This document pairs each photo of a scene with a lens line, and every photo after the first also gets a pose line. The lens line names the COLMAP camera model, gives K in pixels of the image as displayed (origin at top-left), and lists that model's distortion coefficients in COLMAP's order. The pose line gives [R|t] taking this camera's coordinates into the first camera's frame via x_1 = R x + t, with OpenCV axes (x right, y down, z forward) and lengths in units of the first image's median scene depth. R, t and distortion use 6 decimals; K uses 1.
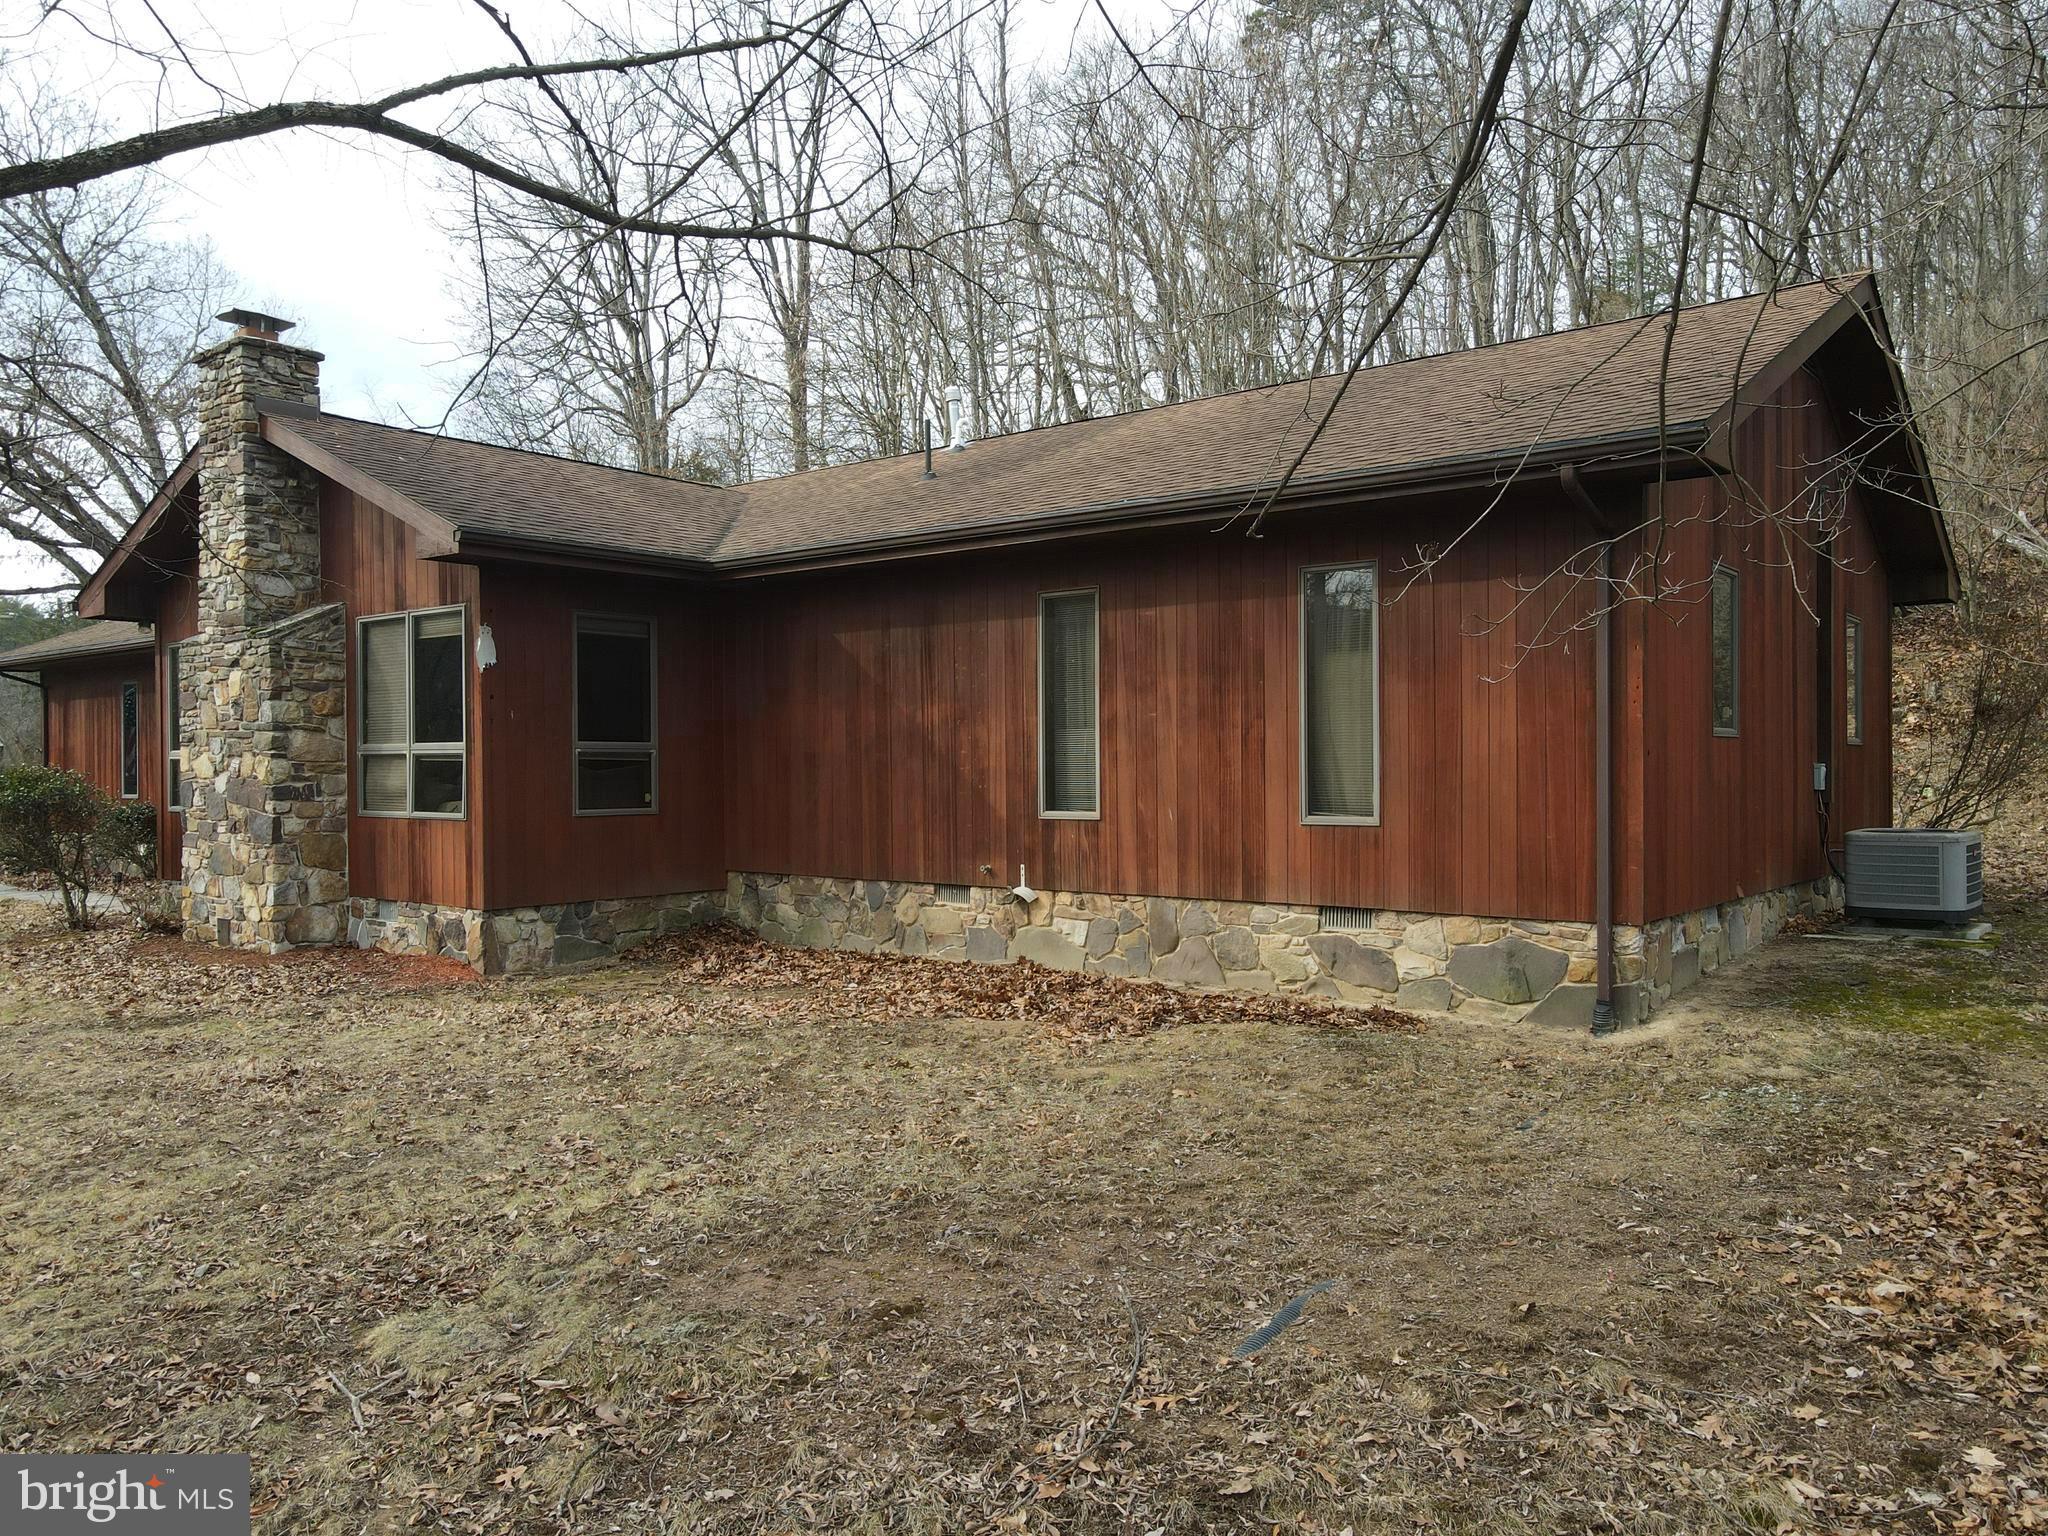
lens RADIAL K [[1500.3, 0, 1020.7], [0, 1500.3, 769.8], [0, 0, 1]] dist [-0.002853, 0.031039]
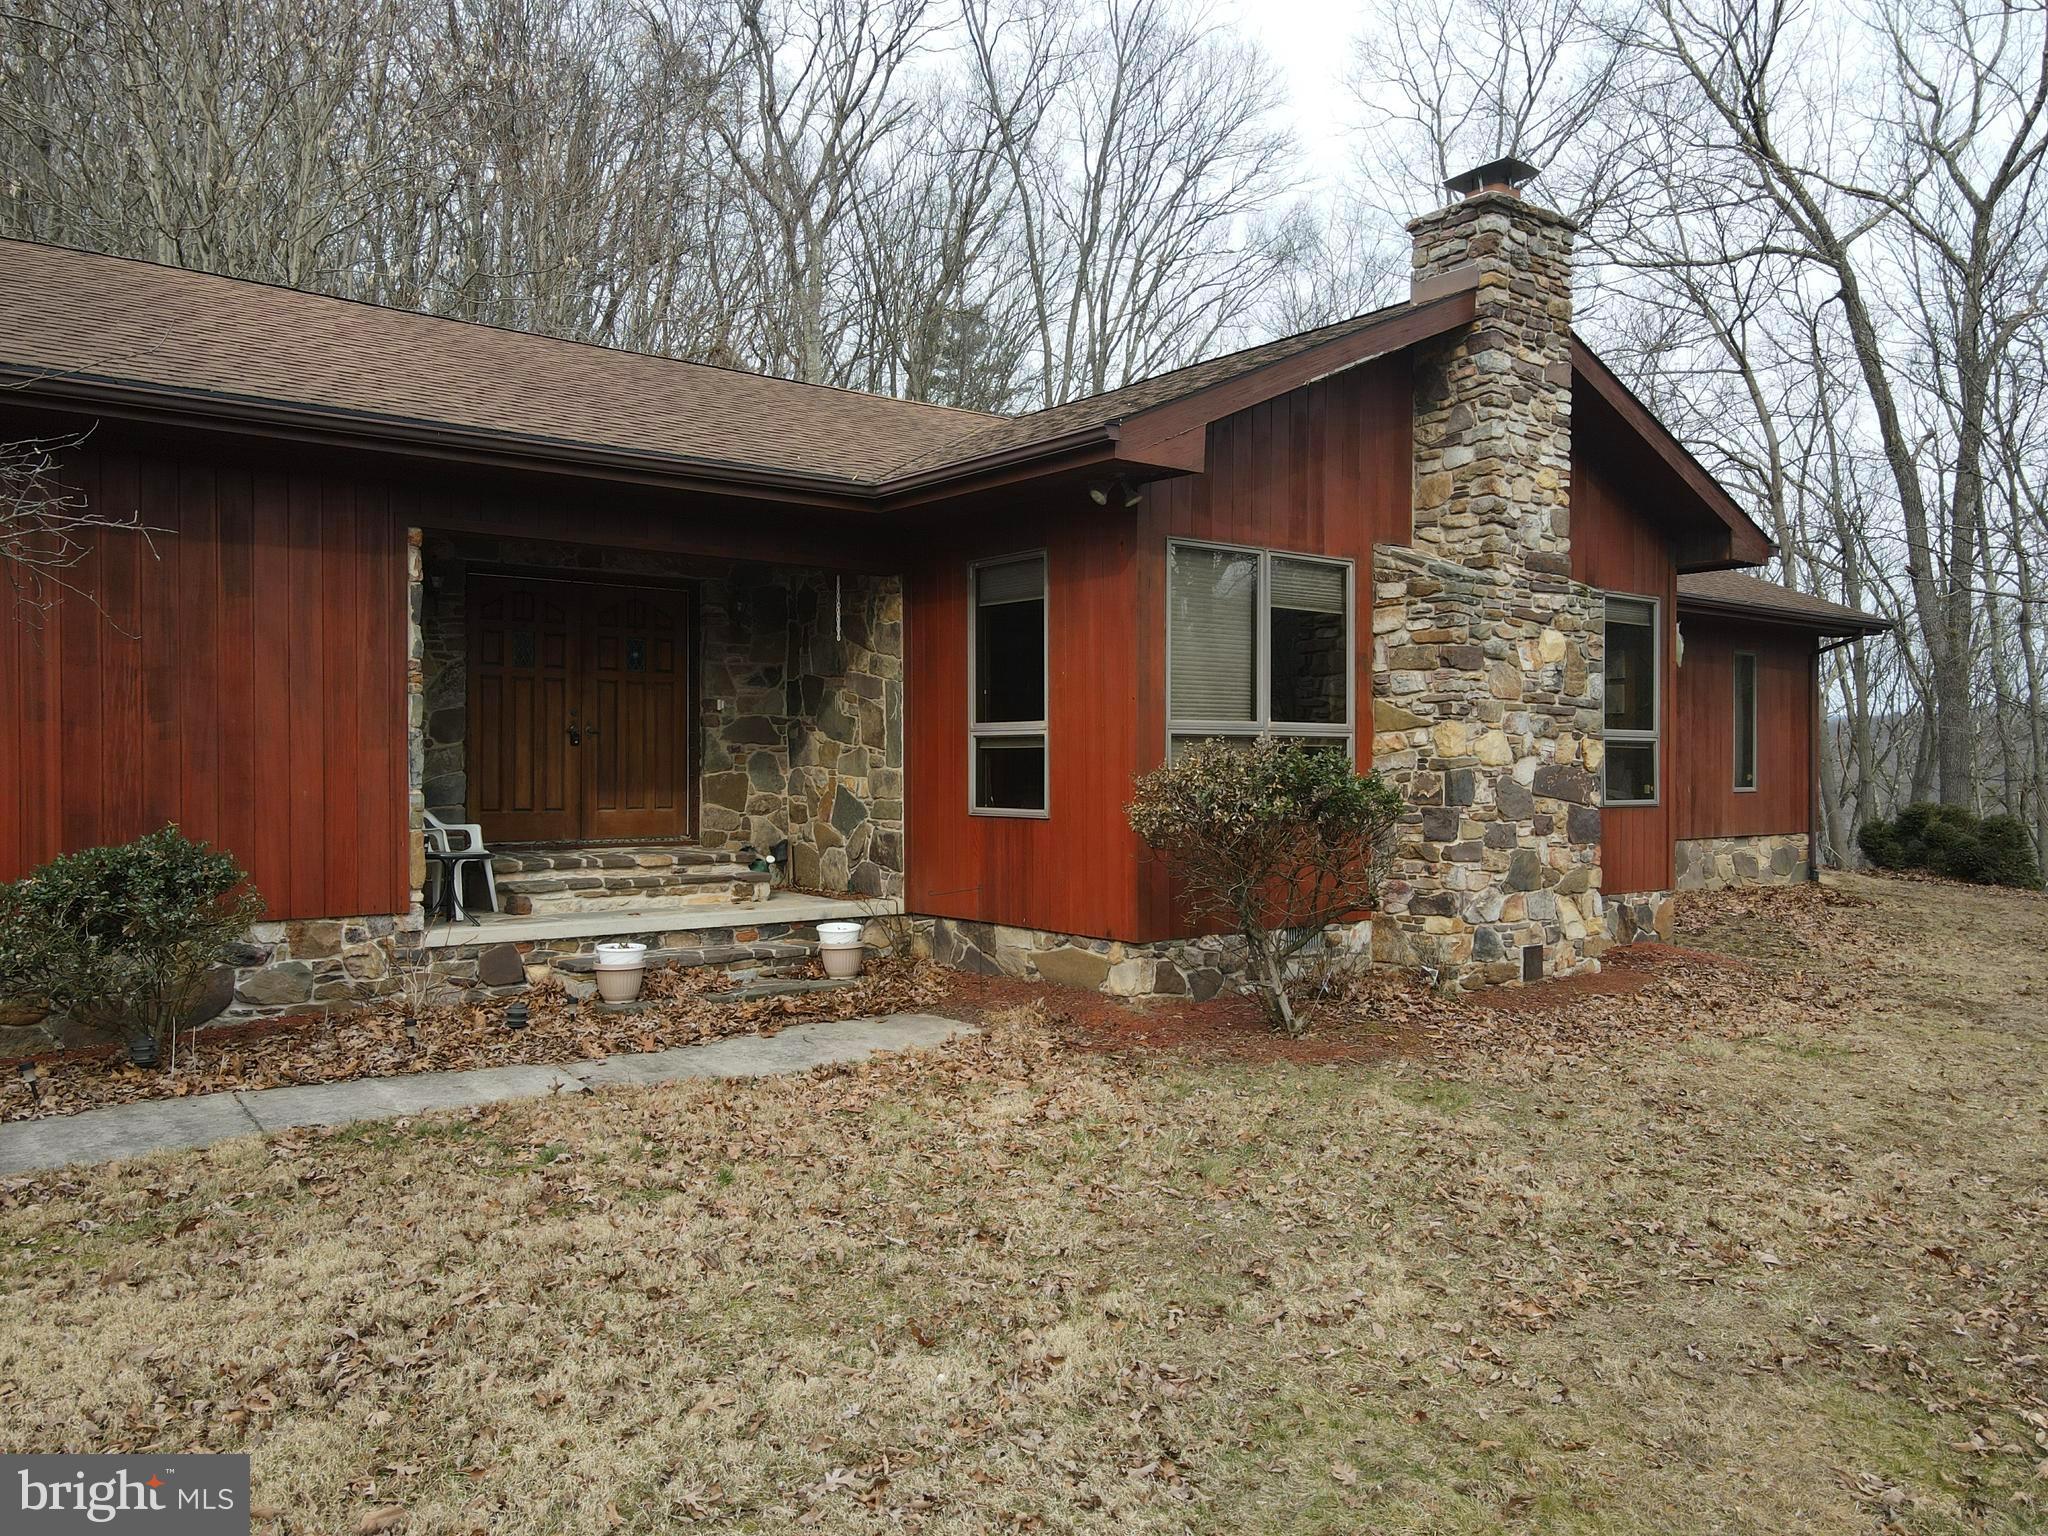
lens RADIAL K [[1500.3, 0, 1020.7], [0, 1500.3, 769.8], [0, 0, 1]] dist [-0.002853, 0.031039]
pose [[0.233041, 0.002654, 0.972463, -1.919905], [0.007196, 0.999964, -0.004453, 0.013635], [-0.972440, 0.008036, 0.233013, 1.535040]]
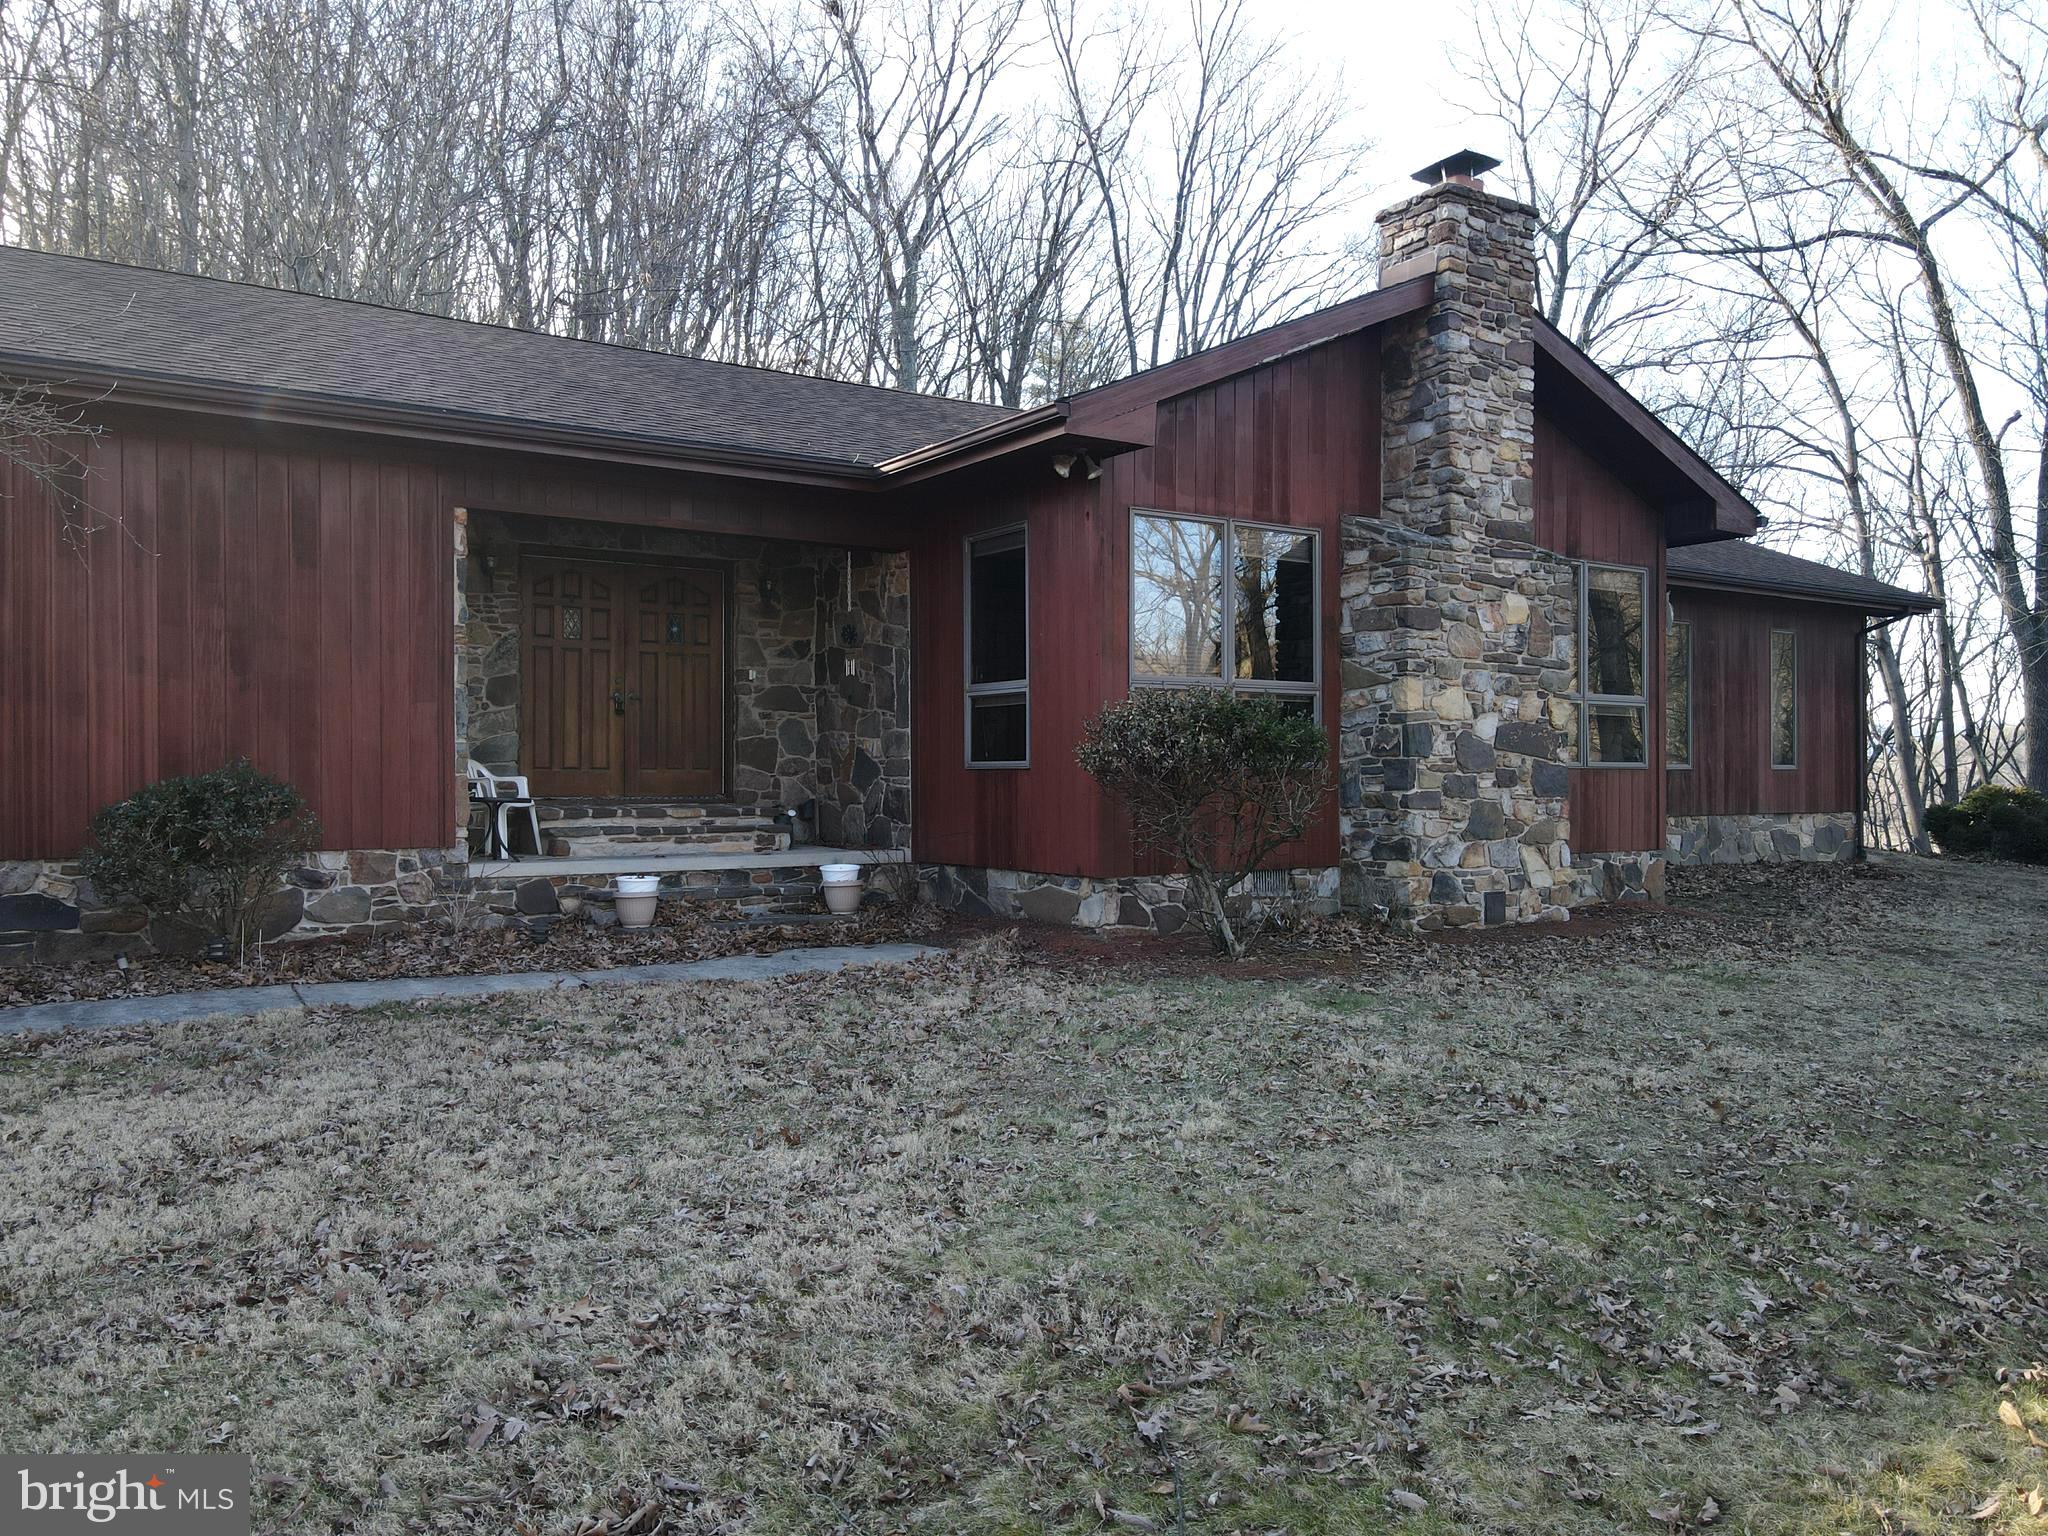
lens RADIAL K [[1500.3, 0, 1020.7], [0, 1500.3, 769.8], [0, 0, 1]] dist [-0.002853, 0.031039]
pose [[0.309534, 0.009133, 0.950845, -1.984748], [0.008148, 0.999892, -0.012257, 0.057550], [-0.950854, 0.011542, 0.309426, 1.414987]]
